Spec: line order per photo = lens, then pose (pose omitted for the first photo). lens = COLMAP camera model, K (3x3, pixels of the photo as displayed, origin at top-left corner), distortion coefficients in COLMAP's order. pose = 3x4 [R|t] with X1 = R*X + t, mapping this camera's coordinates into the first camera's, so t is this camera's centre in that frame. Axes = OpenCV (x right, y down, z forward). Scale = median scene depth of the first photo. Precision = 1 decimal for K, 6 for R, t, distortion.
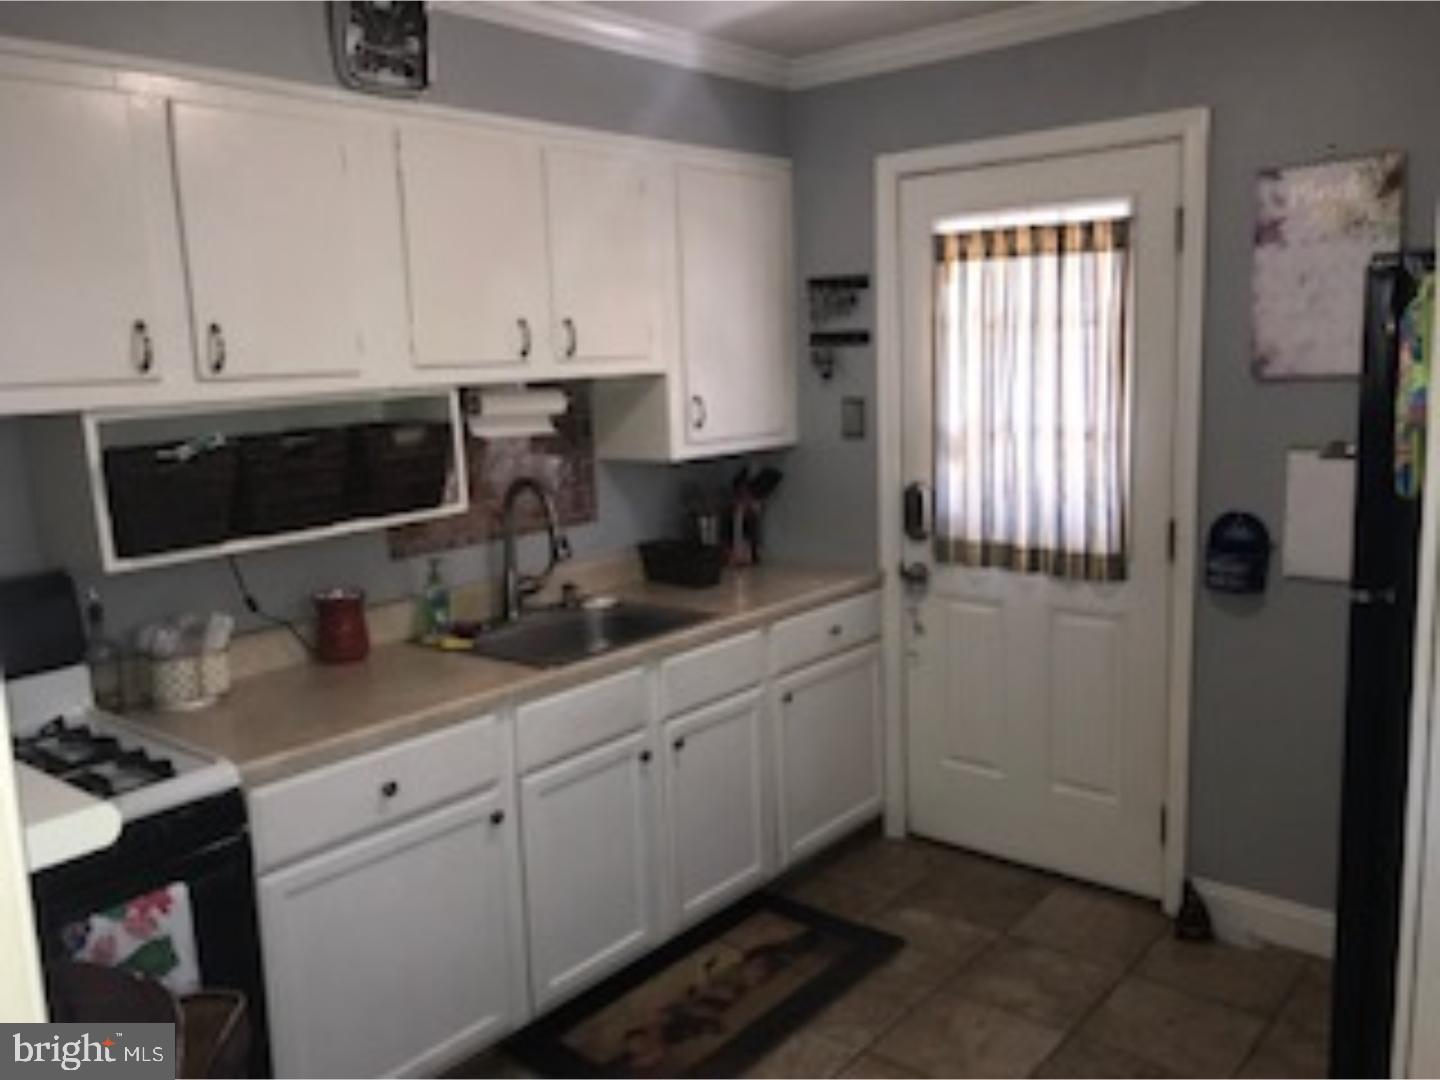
lens RADIAL K [[1216.2, 0, 720.0], [0, 1216.2, 540.0], [0, 0, 1]] dist [0.113739, -0.110760]
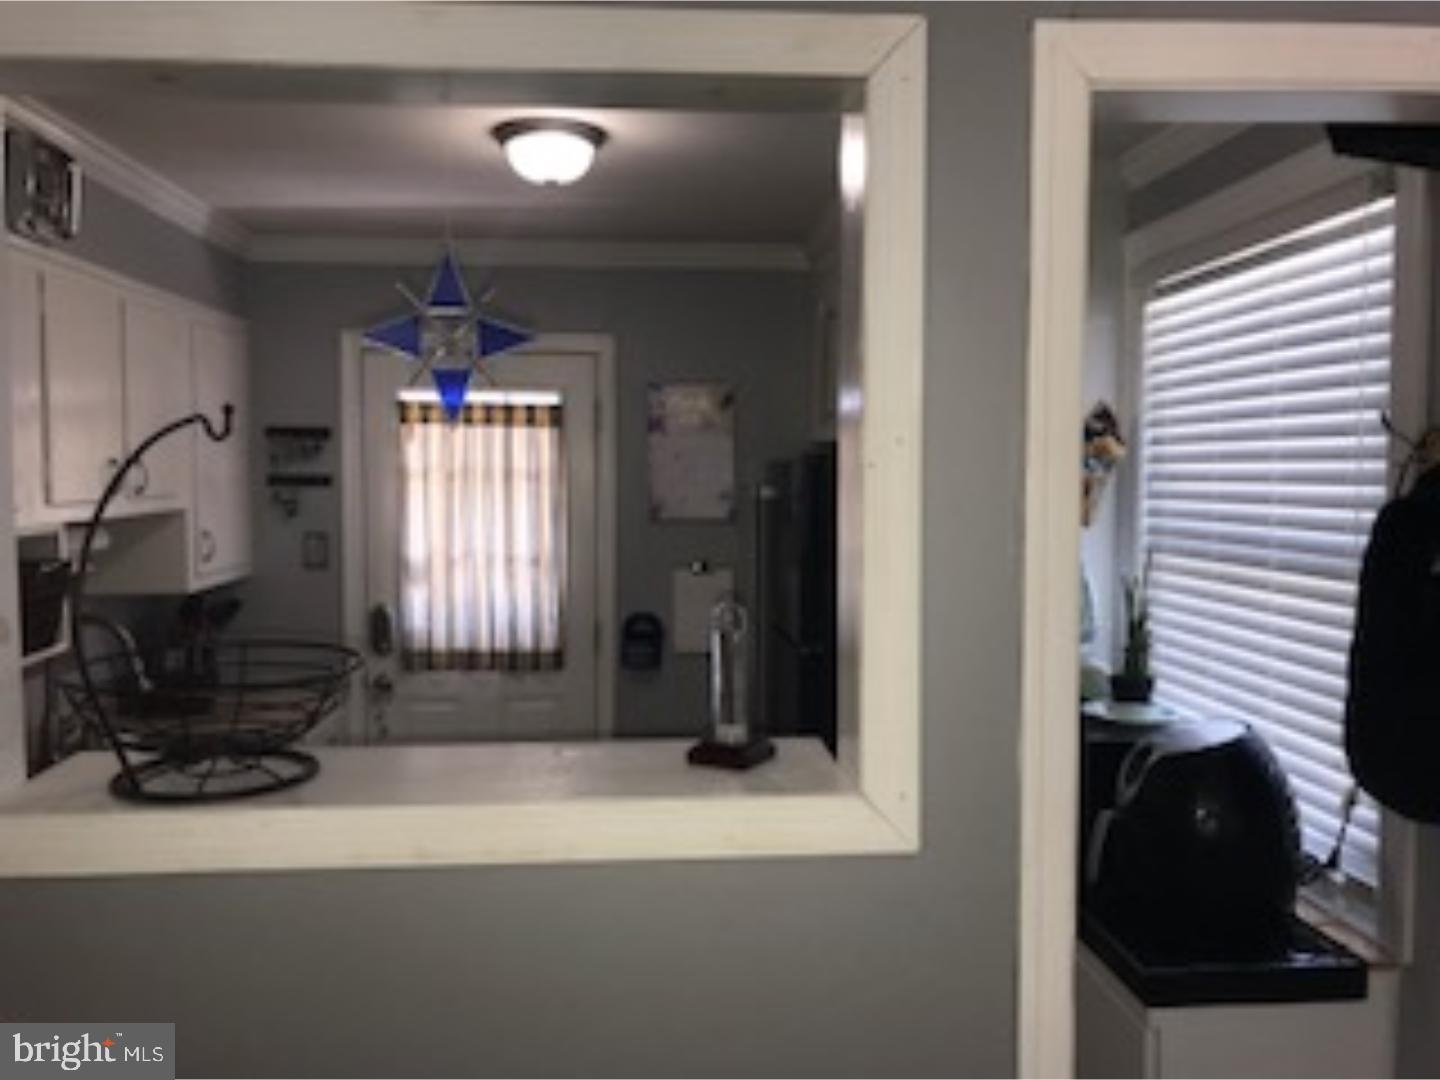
lens RADIAL K [[1216.2, 0, 720.0], [0, 1216.2, 540.0], [0, 0, 1]] dist [0.113739, -0.110760]
pose [[0.713833, -0.006218, 0.700289, -0.462186], [0.083659, 0.993557, -0.076456, 0.009072], [-0.695301, 0.113162, 0.709754, -0.074594]]
